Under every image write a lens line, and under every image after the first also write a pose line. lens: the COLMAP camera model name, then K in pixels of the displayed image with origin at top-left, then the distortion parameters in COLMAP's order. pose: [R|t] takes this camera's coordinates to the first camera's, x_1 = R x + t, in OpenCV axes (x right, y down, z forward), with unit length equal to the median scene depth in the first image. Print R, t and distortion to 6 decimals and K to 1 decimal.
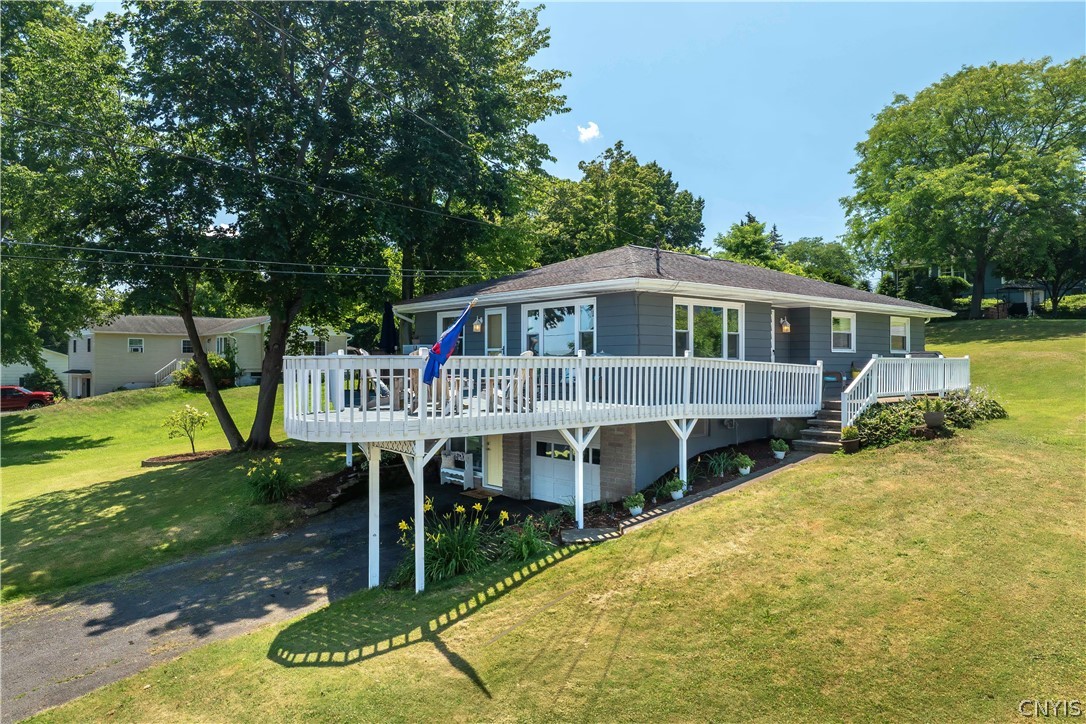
lens RADIAL K [[754.9, 0, 528.3], [0, 754.9, 331.7], [0, 0, 1]] dist [-0.033251, 0.001444]
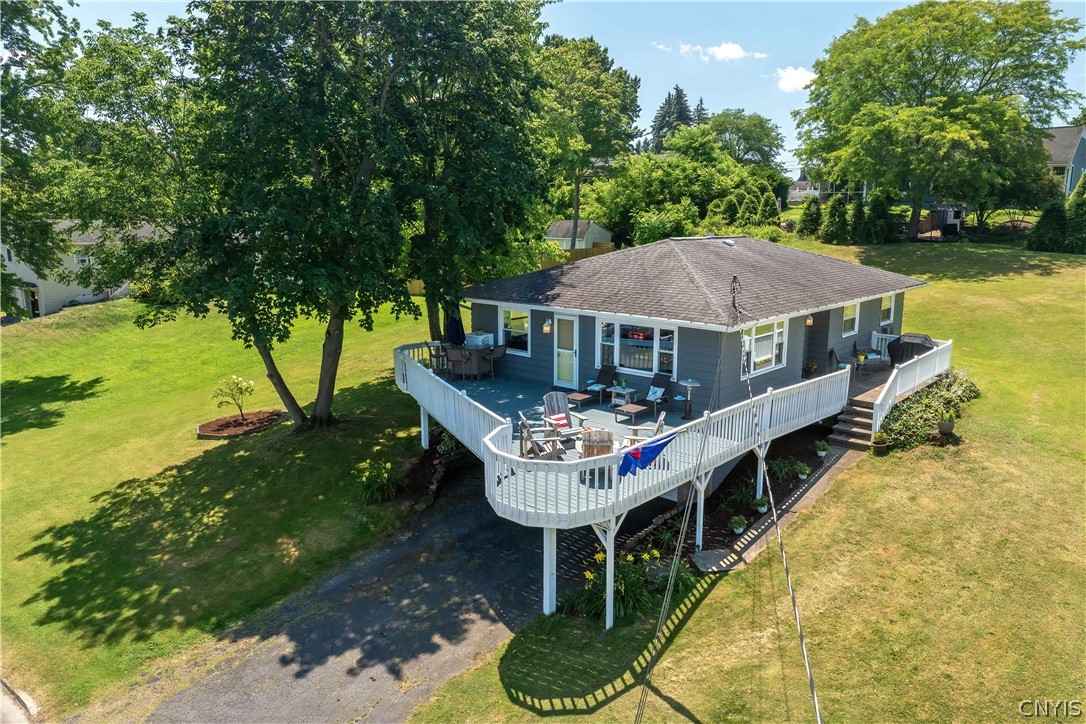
lens RADIAL K [[757.4, 0, 538.9], [0, 757.4, 327.4], [0, 0, 1]] dist [-0.026505, 0.000669]
pose [[0.991516, -0.019152, 0.128569, -0.254574], [-0.004241, 0.983794, 0.179252, -0.236365], [-0.129918, -0.178277, 0.975366, -0.092468]]
